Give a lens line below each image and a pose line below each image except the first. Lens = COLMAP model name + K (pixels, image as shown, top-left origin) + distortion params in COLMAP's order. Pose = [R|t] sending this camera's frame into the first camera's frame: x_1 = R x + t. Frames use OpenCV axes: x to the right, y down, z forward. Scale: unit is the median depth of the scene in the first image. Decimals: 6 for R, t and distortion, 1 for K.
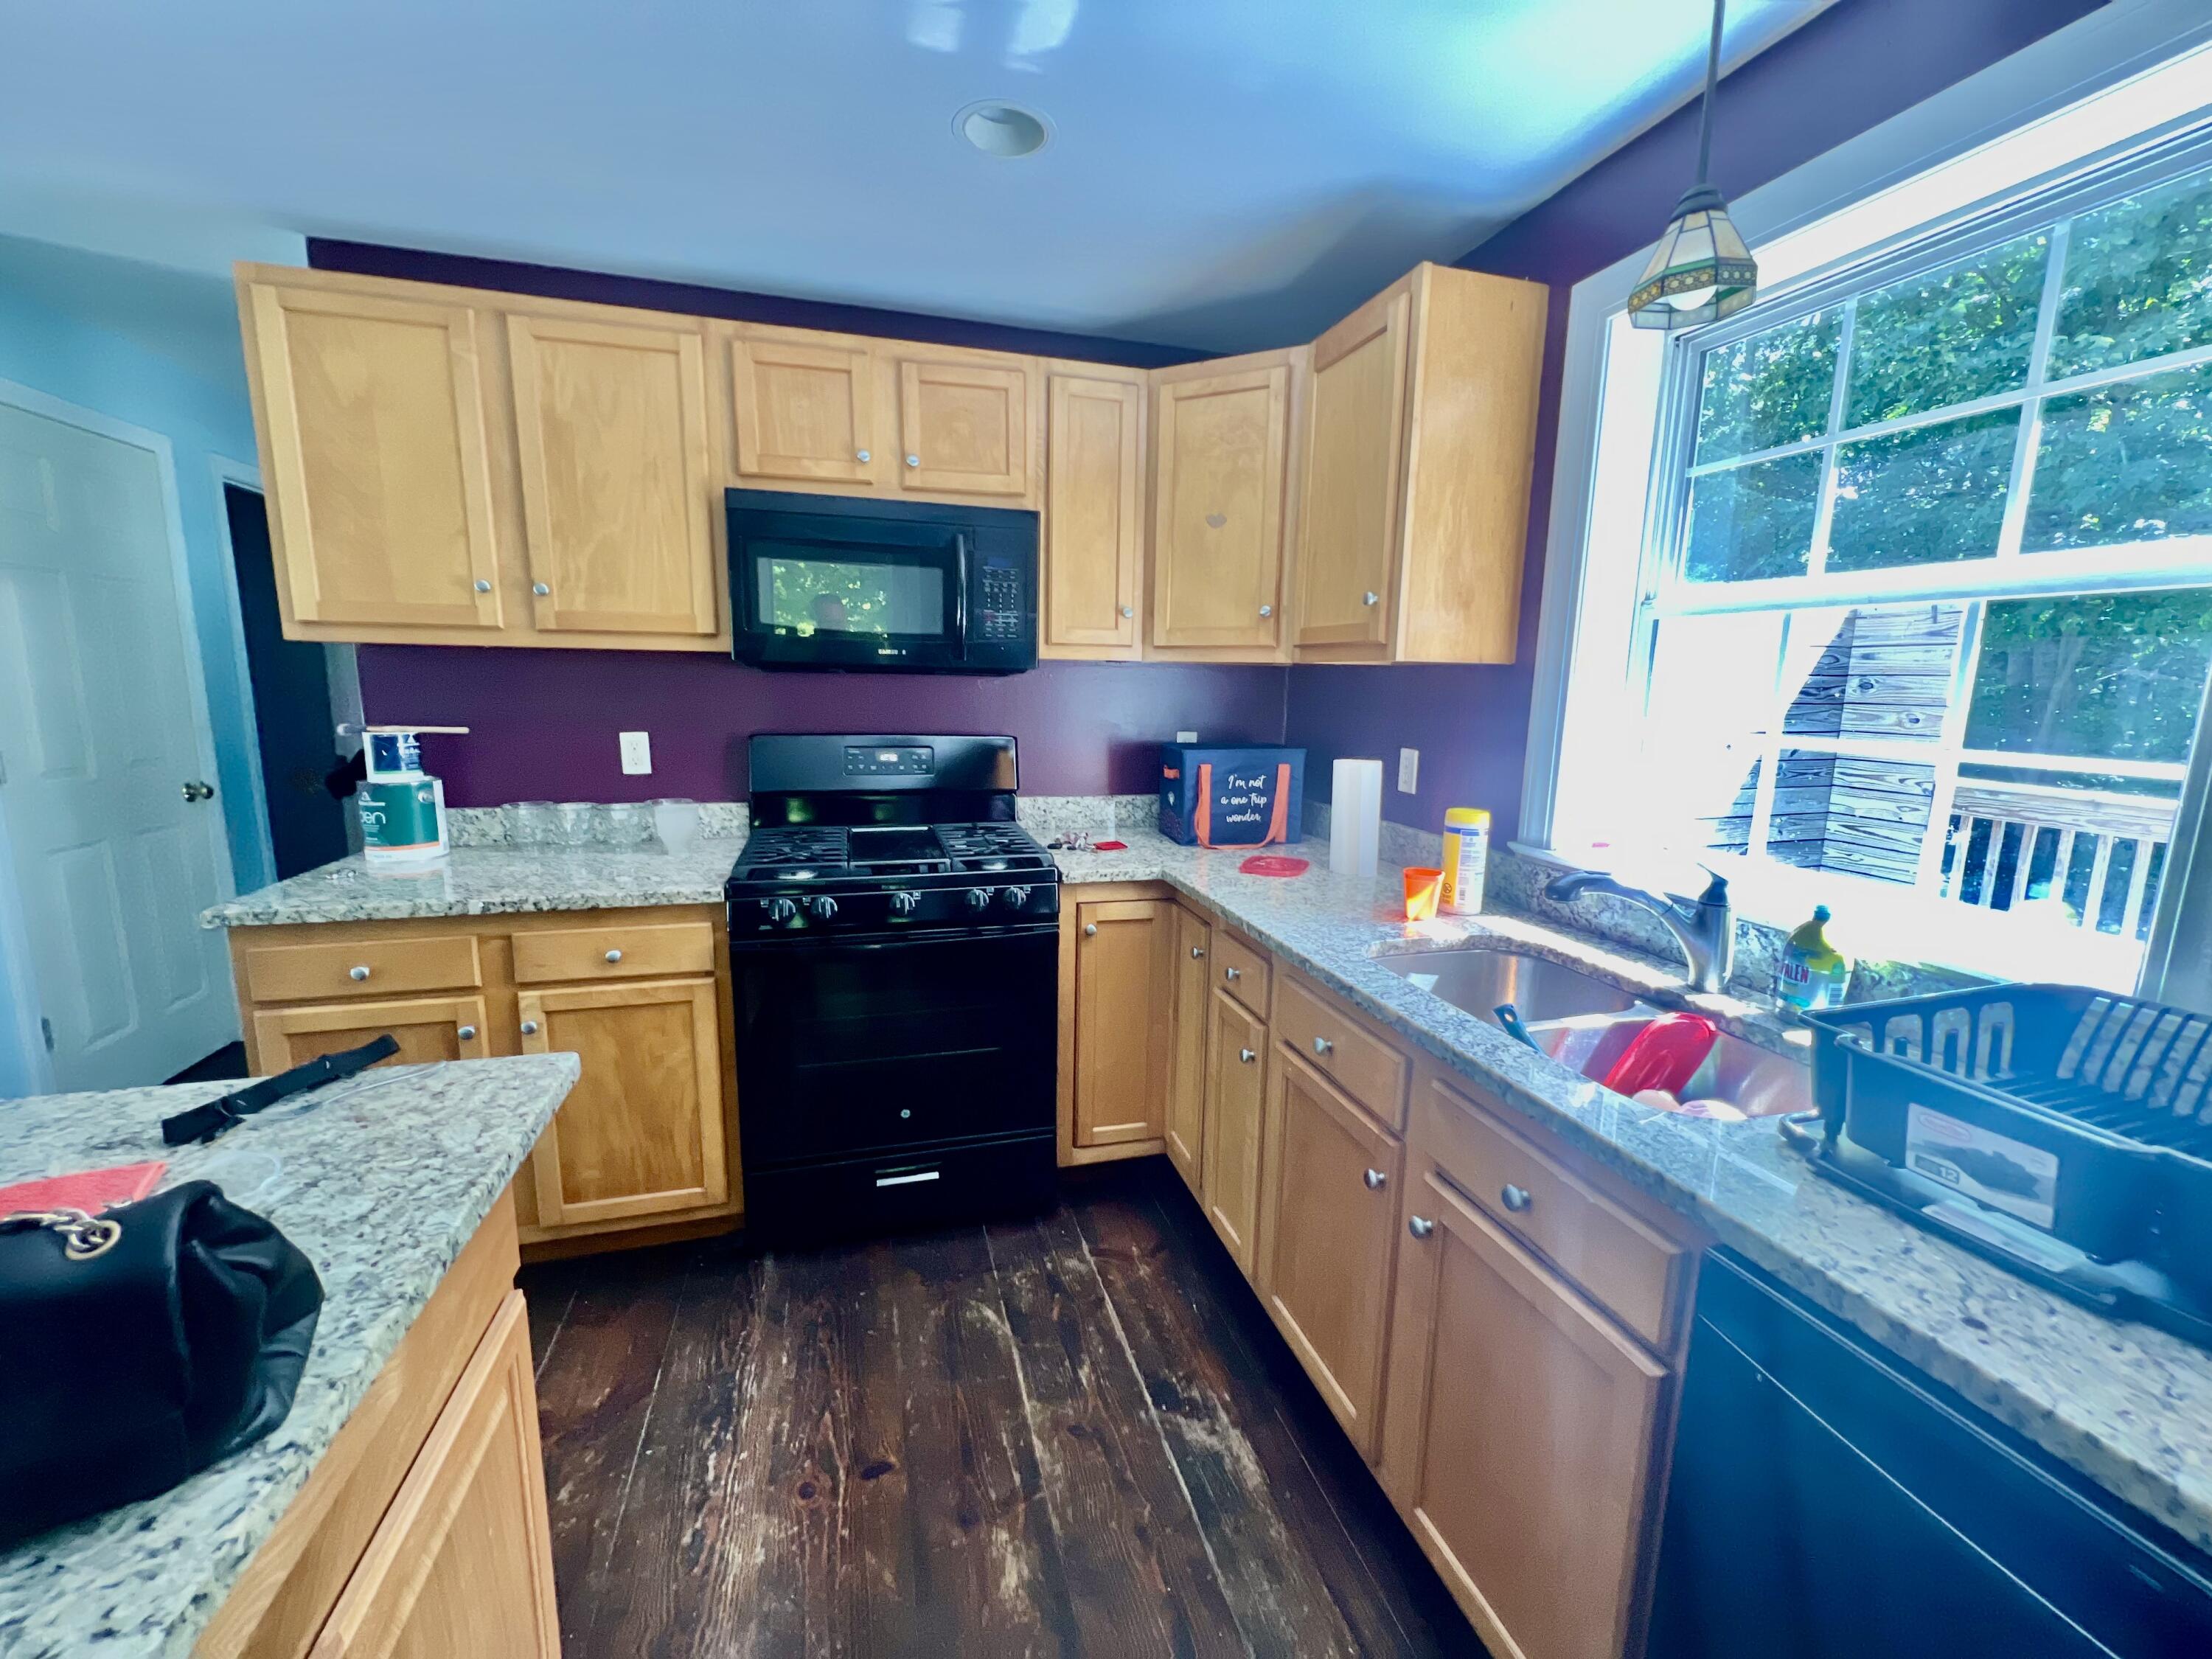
lens RADIAL K [[883.0, 0, 1105.9], [0, 883.0, 825.2], [0, 0, 1]] dist [-0.002806, -0.000111]
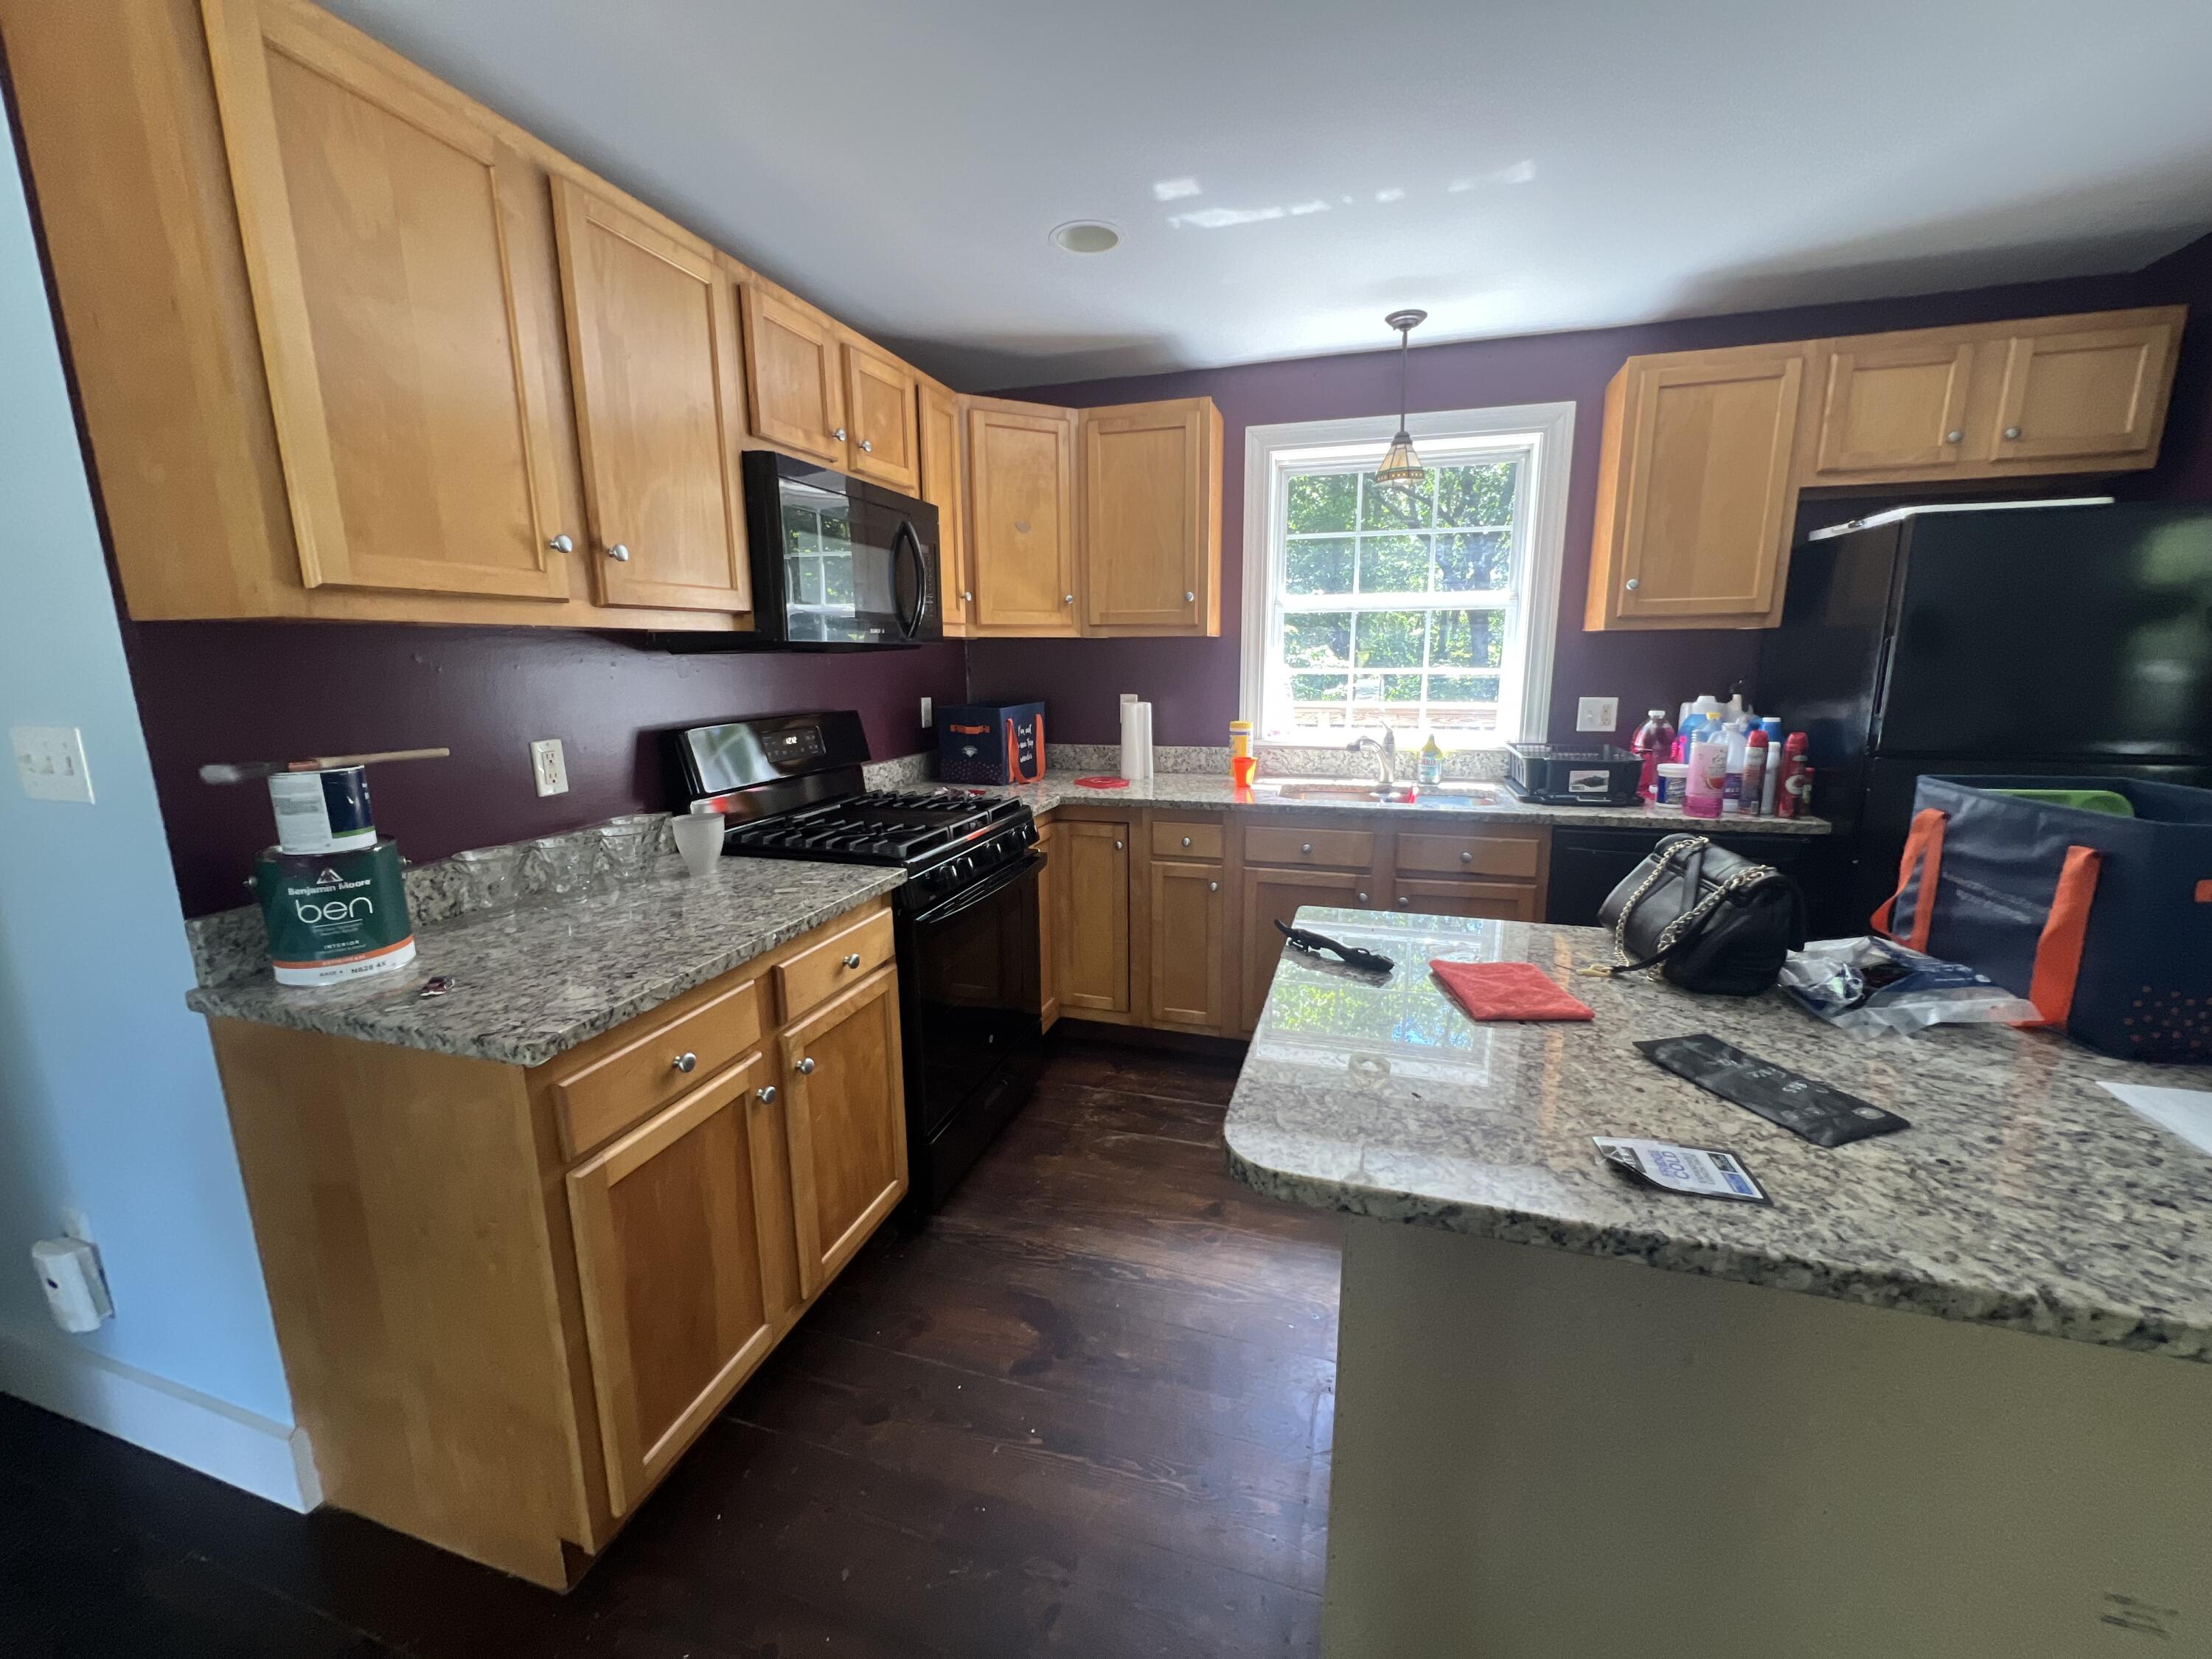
lens RADIAL K [[883.0, 0, 1108.1], [0, 883.0, 826.9], [0, 0, 1]] dist [-0.002806, -0.000111]
pose [[0.543637, -0.186826, 0.818263, -1.086262], [0.156663, 0.980365, 0.119754, -0.057755], [-0.824570, 0.063089, 0.562232, 0.226812]]
